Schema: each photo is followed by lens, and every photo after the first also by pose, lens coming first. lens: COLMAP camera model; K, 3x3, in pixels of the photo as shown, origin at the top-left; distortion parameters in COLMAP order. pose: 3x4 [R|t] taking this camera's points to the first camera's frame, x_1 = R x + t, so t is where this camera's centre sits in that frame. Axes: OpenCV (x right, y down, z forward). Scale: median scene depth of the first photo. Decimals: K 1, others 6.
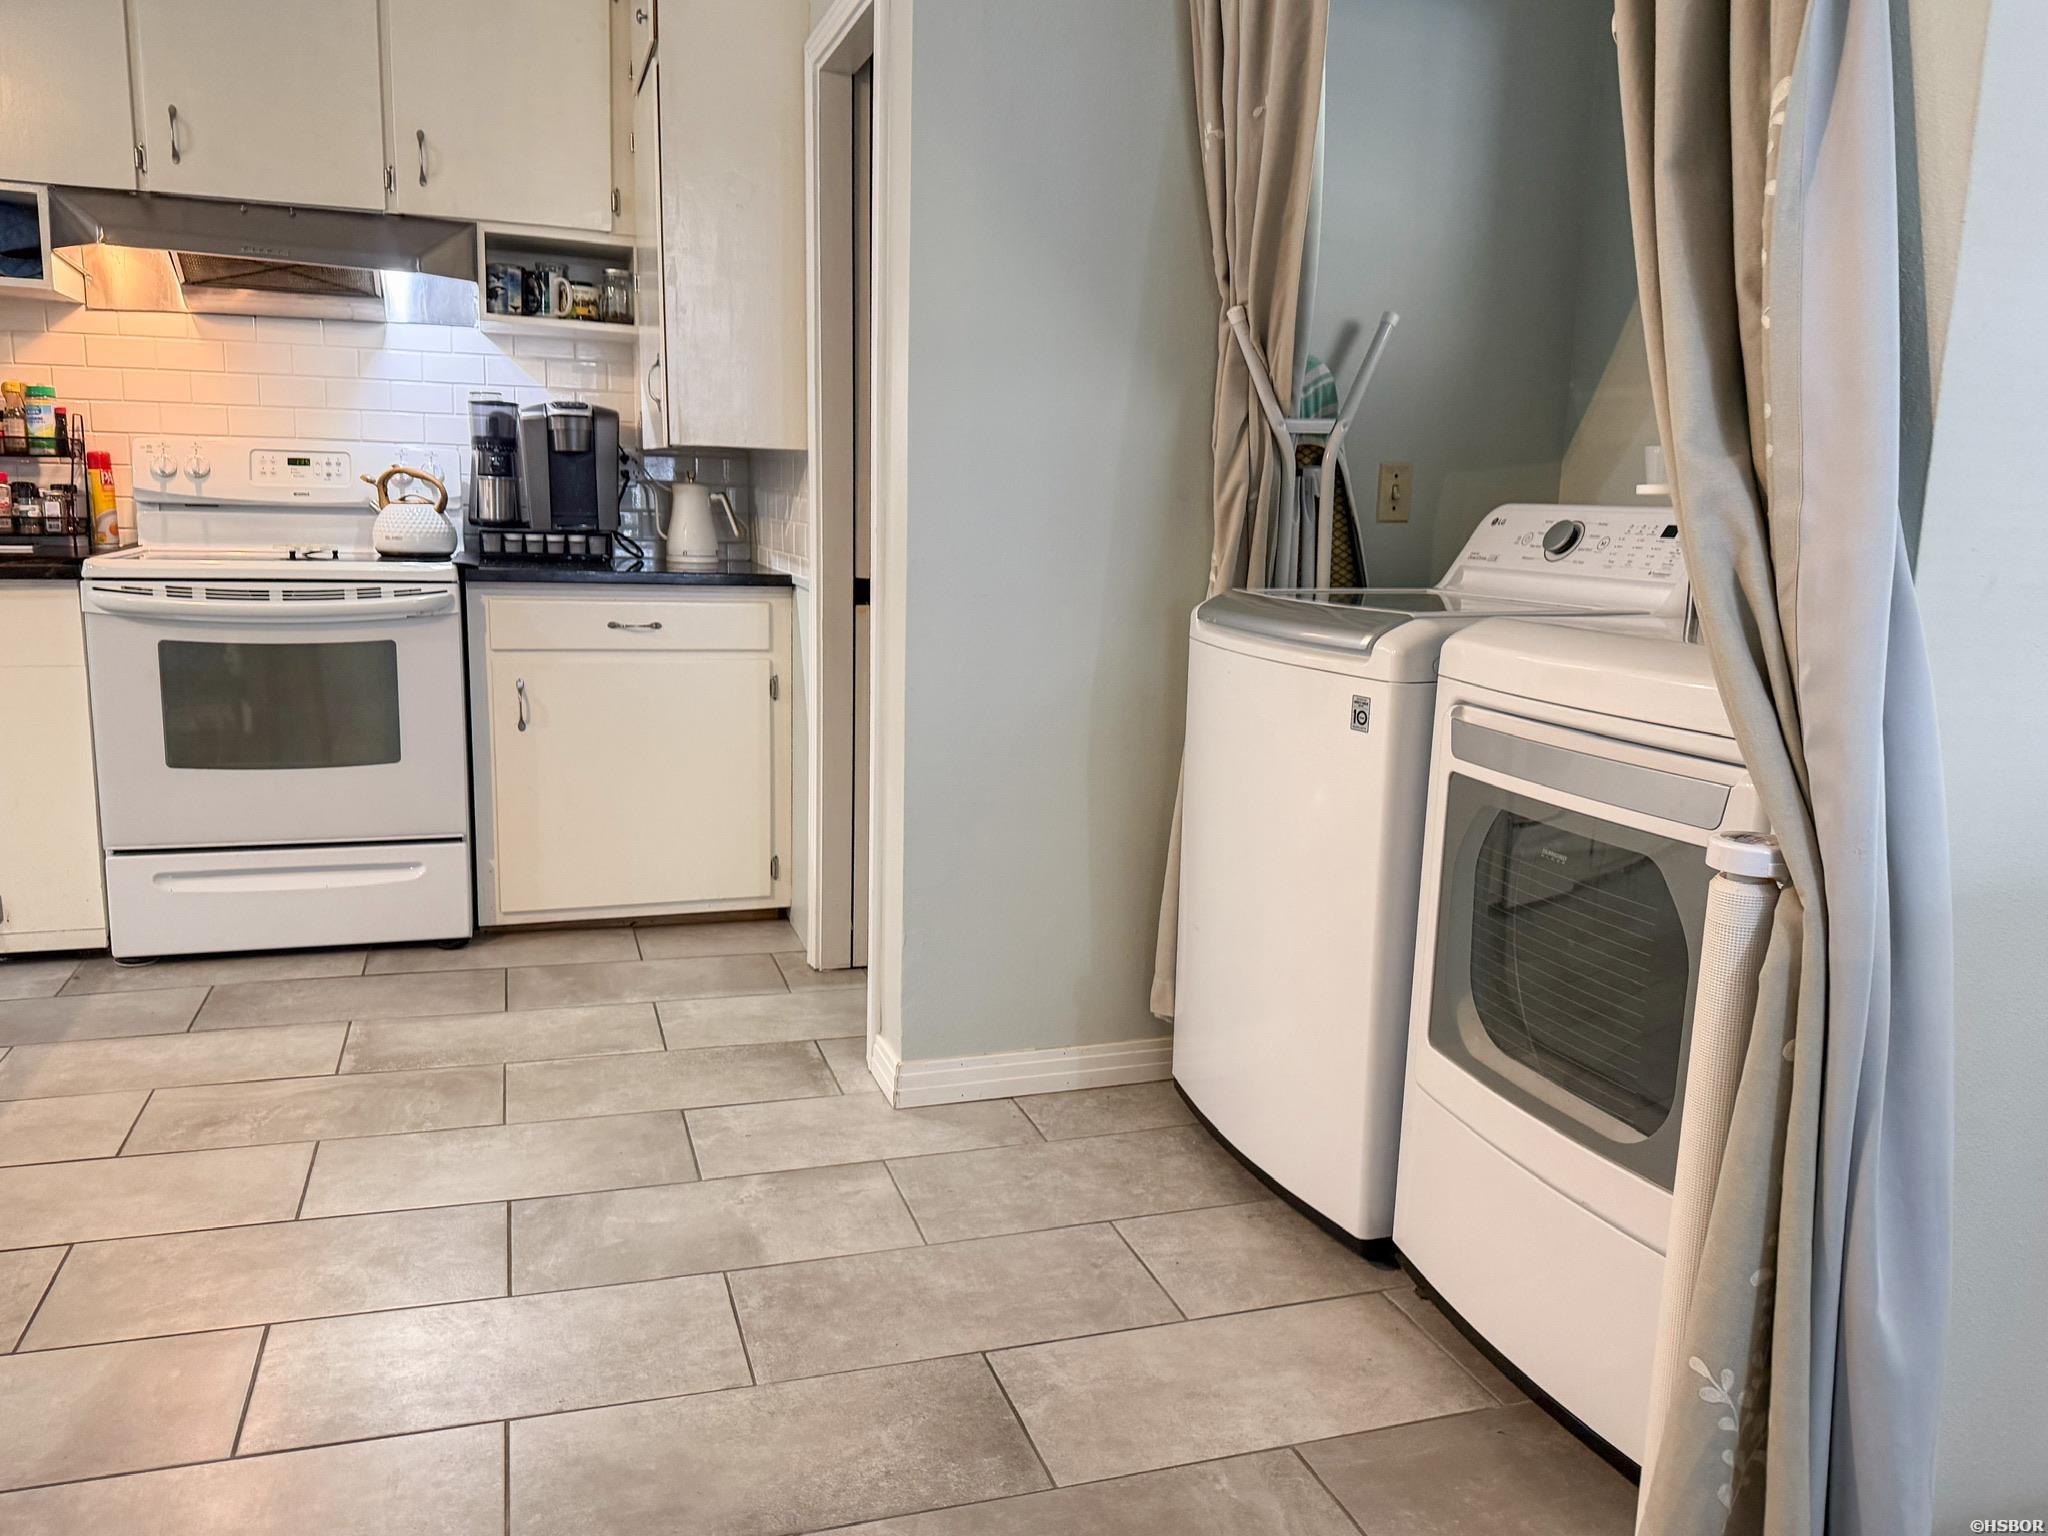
lens RADIAL K [[1564.9, 0, 1024.0], [0, 1564.9, 768.0], [0, 0, 1]] dist [0.060636, -0.072660]
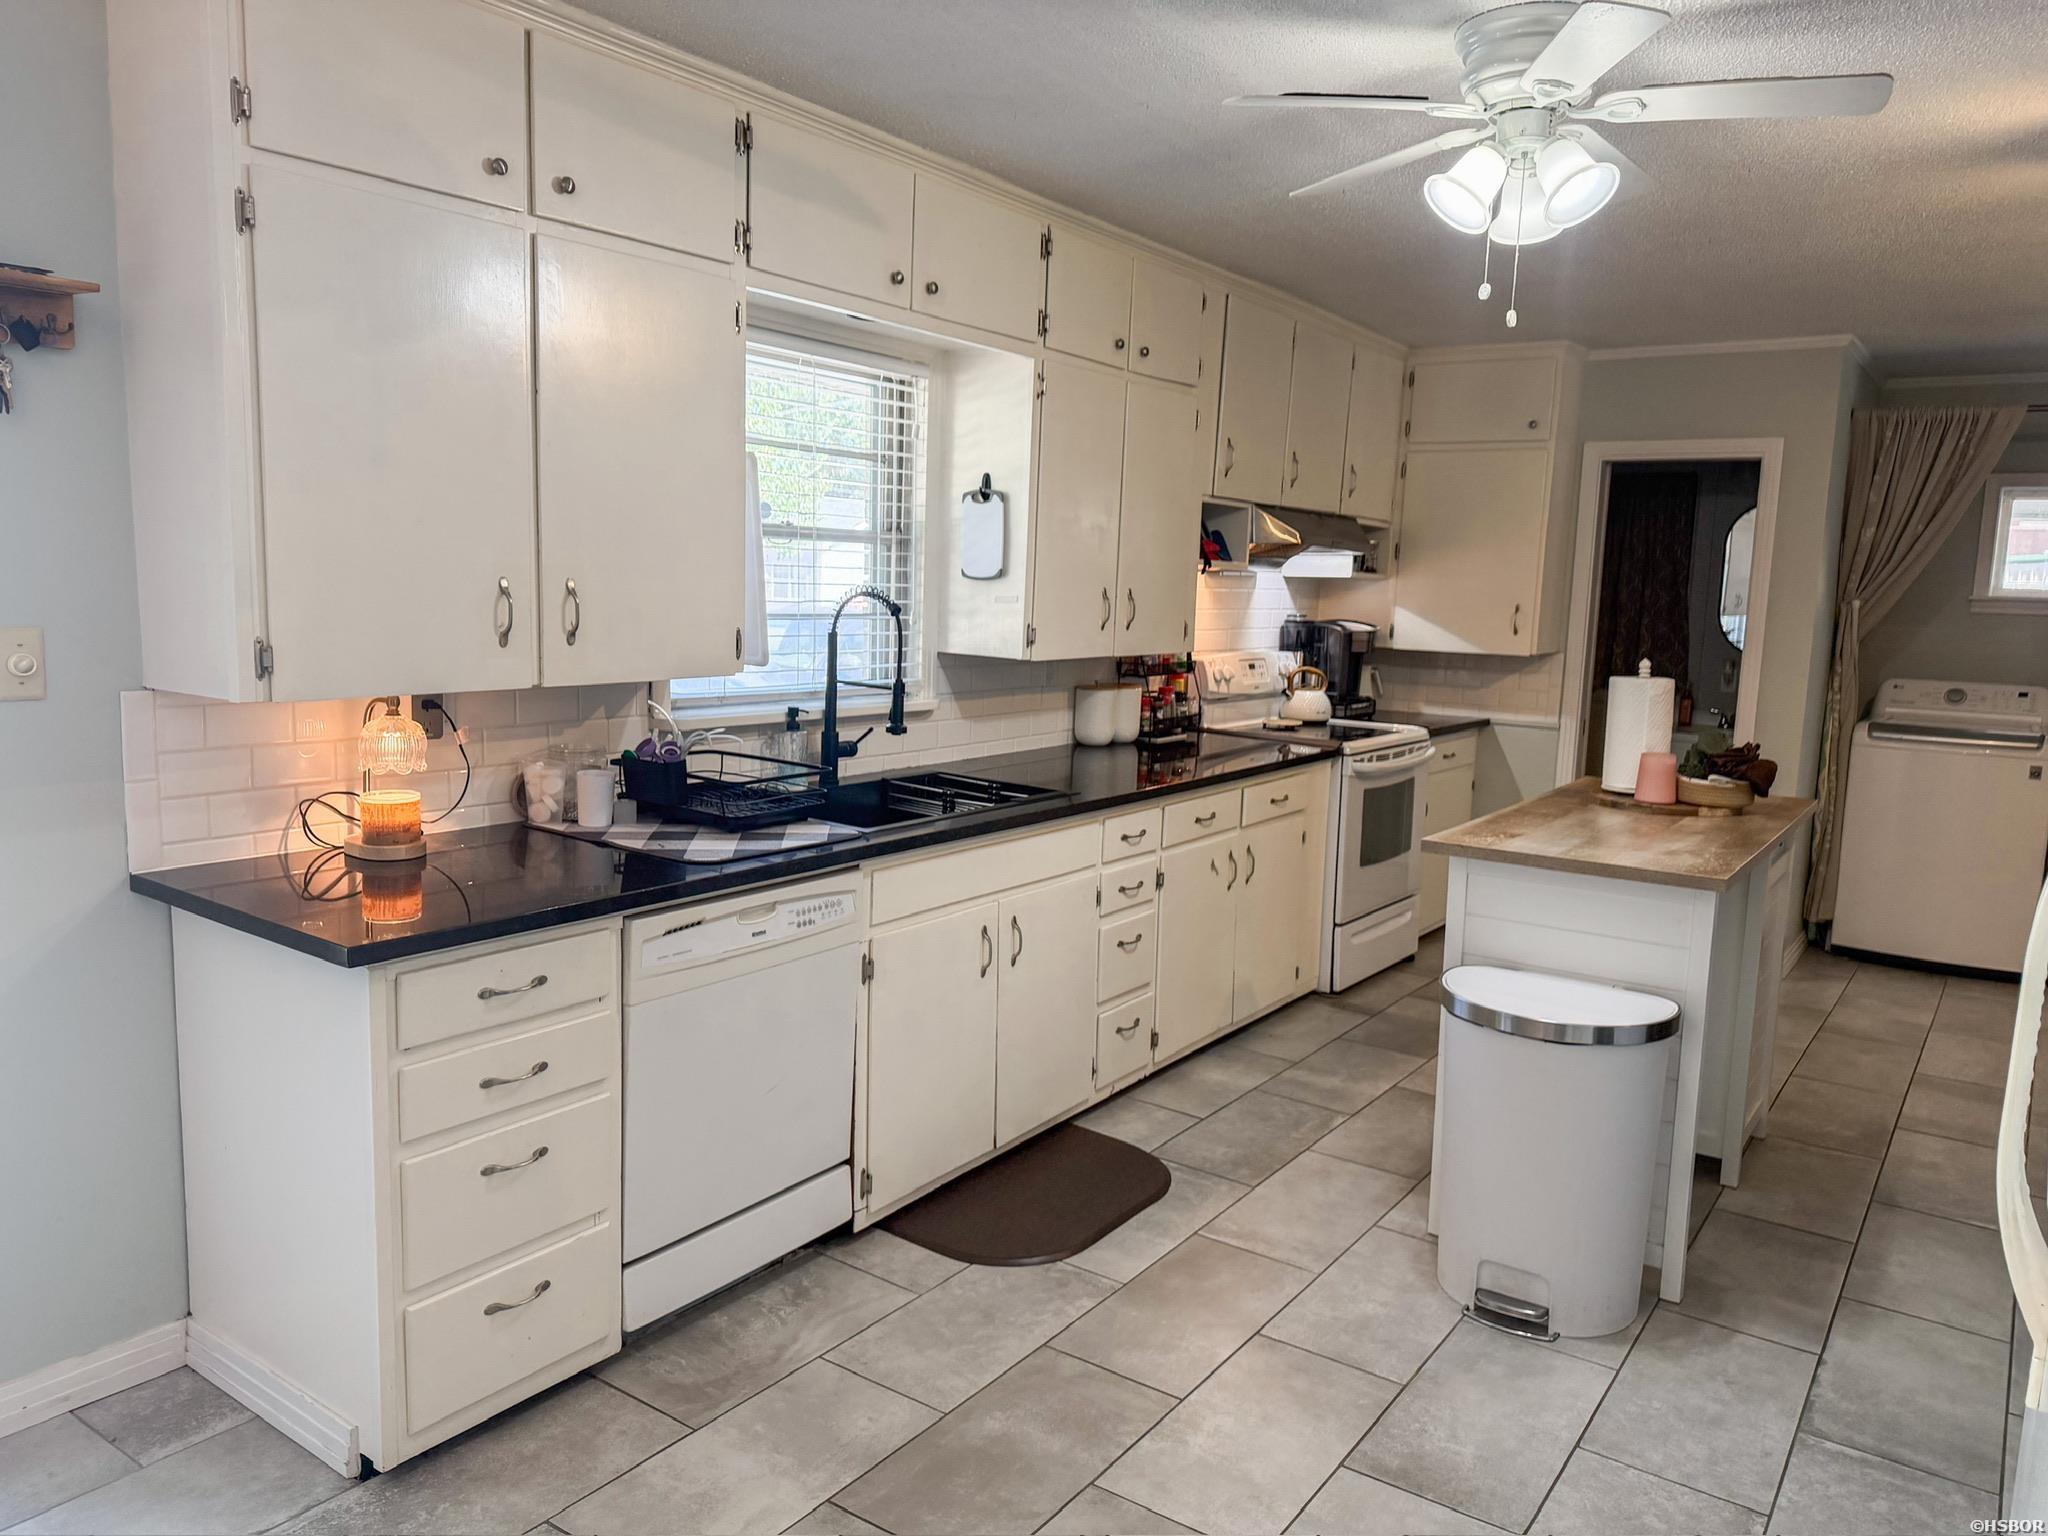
lens RADIAL K [[1435.3, 0, 1029.1], [0, 1435.3, 769.6], [0, 0, 1]] dist [0.081445, -0.117043]
pose [[0.807019, -0.081680, 0.584849, -1.504019], [0.096315, 0.995332, 0.006105, -0.127405], [-0.582618, 0.051403, 0.811119, 0.000811]]
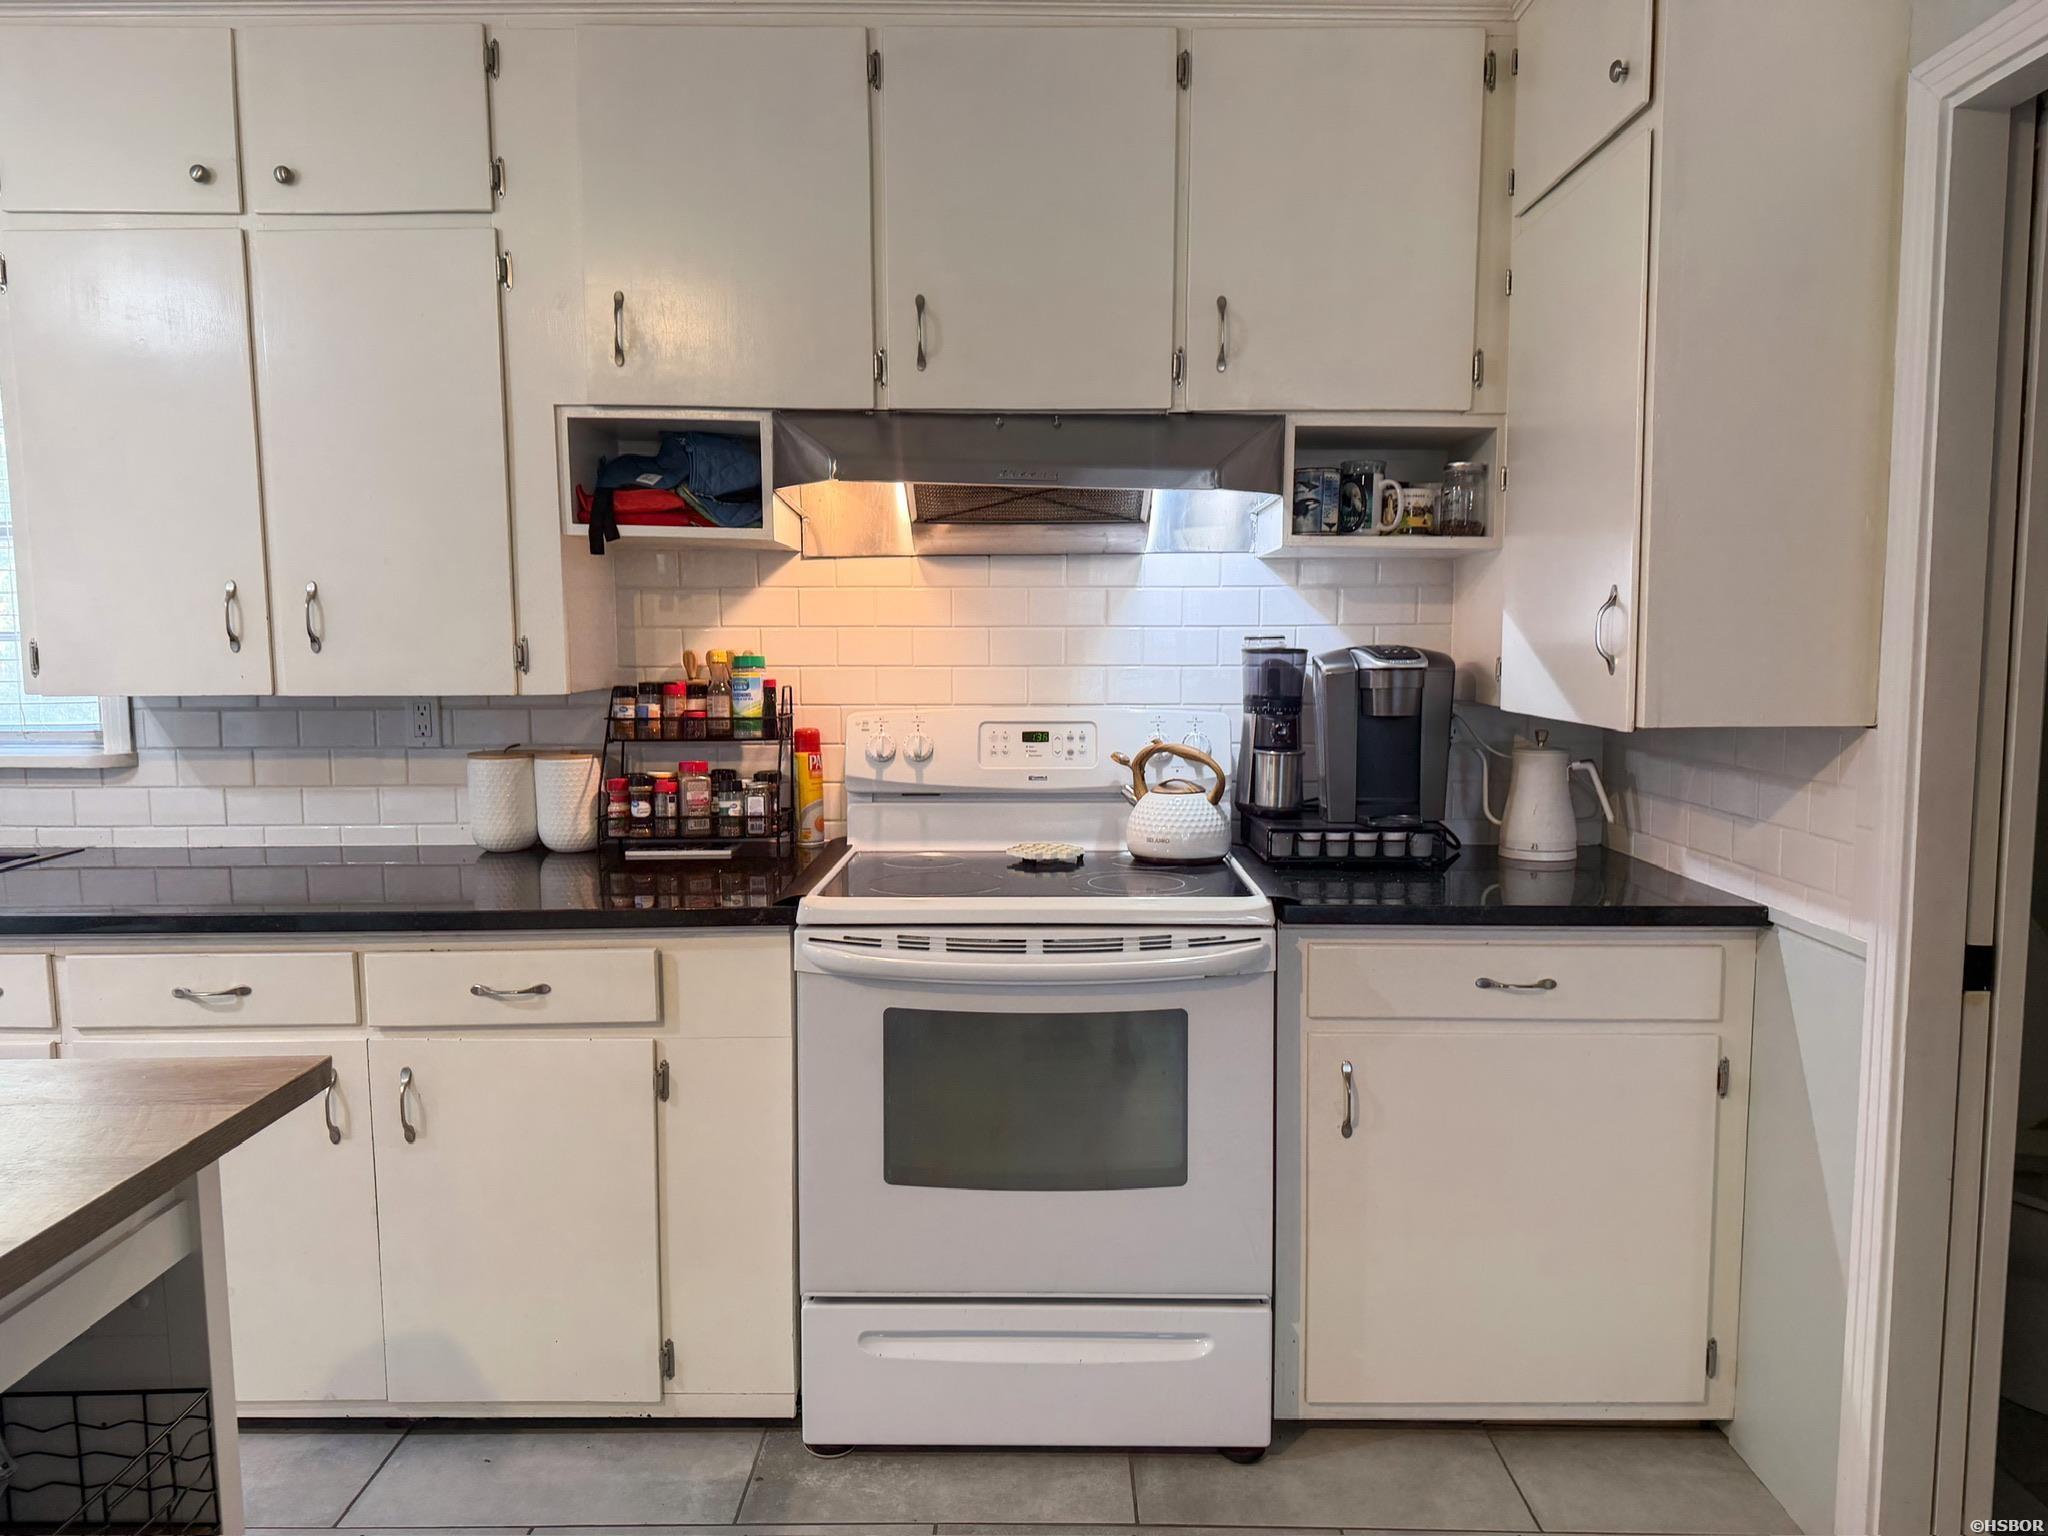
lens RADIAL K [[1435.3, 0, 1029.1], [0, 1435.3, 769.6], [0, 0, 1]] dist [0.081445, -0.117043]
pose [[0.947461, -0.001038, -0.319869, -0.243590], [-0.028416, 0.995768, -0.087400, -0.119634], [0.318606, 0.091897, 0.943422, 0.347131]]
